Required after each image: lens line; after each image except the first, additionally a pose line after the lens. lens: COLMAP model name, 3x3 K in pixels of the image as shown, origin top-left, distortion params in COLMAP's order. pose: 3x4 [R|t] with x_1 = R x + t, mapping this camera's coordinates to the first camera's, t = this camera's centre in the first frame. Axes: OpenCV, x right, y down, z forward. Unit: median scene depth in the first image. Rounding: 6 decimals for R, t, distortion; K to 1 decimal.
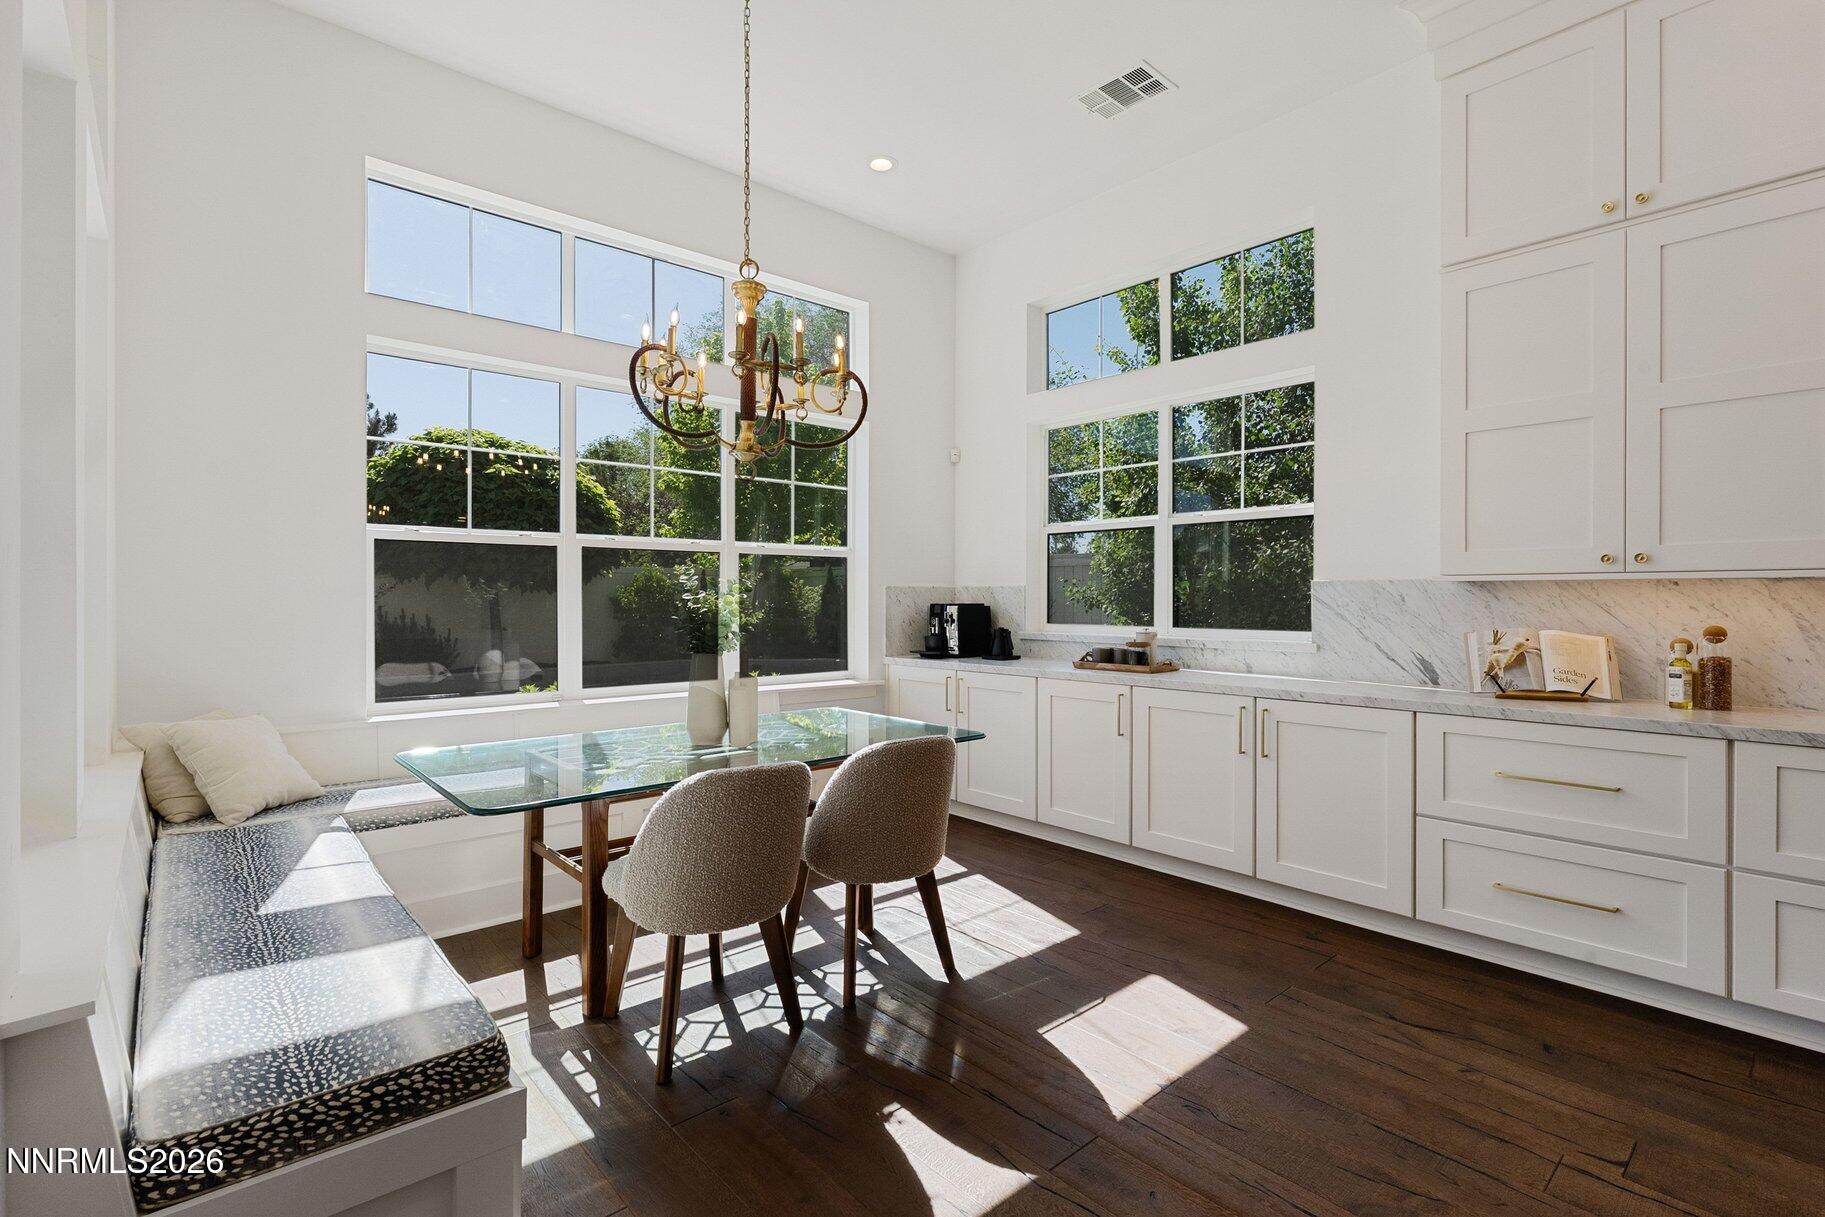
lens RADIAL K [[841.8, 0, 899.6], [0, 841.8, 601.2], [0, 0, 1]] dist [-0.000286, -0.000116]
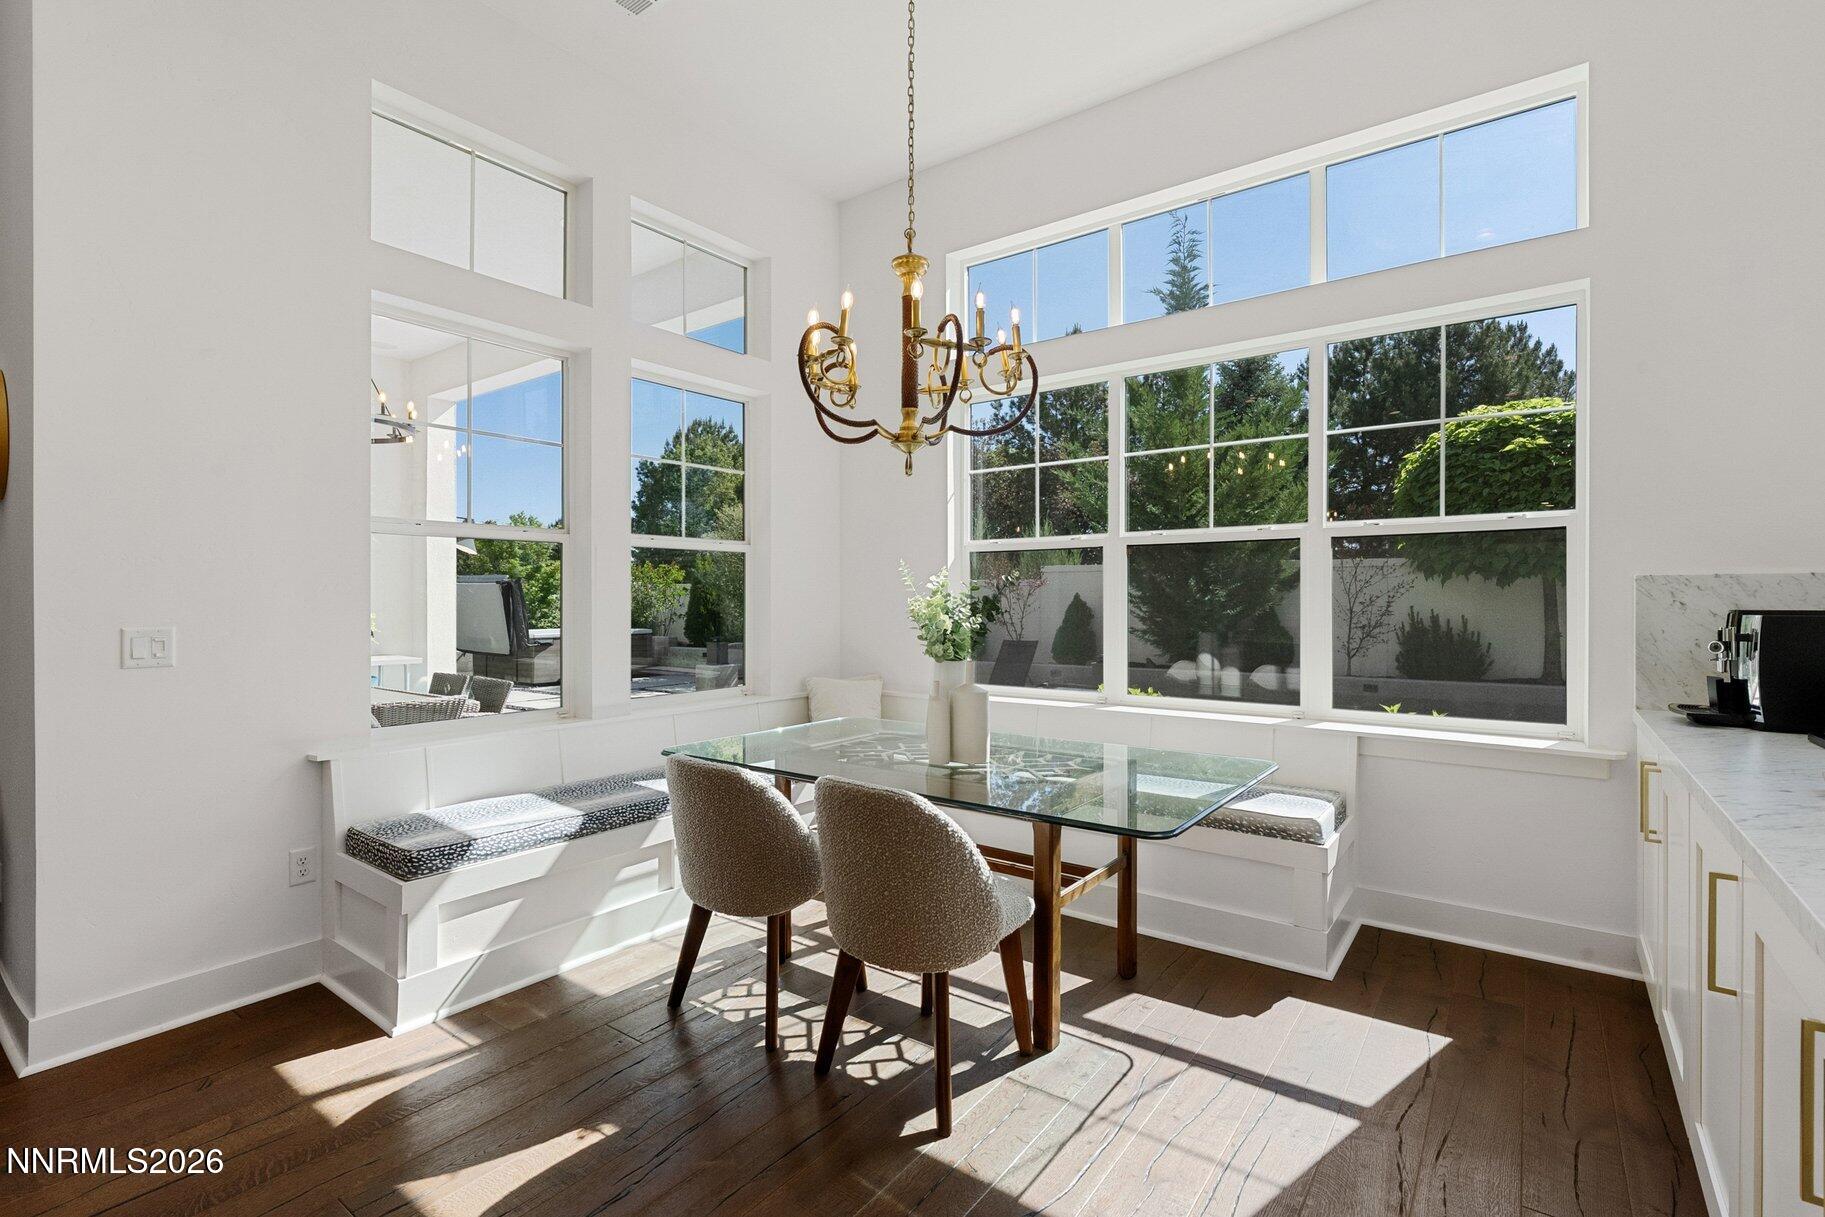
lens RADIAL K [[841.8, 0, 904.7], [0, 841.8, 604.0], [0, 0, 1]] dist [-0.000286, -0.000116]
pose [[0.229331, 0.007271, -0.973321, 0.401827], [-0.003886, 0.999971, 0.006554, -0.001606], [0.973341, 0.002279, 0.229353, 0.447059]]
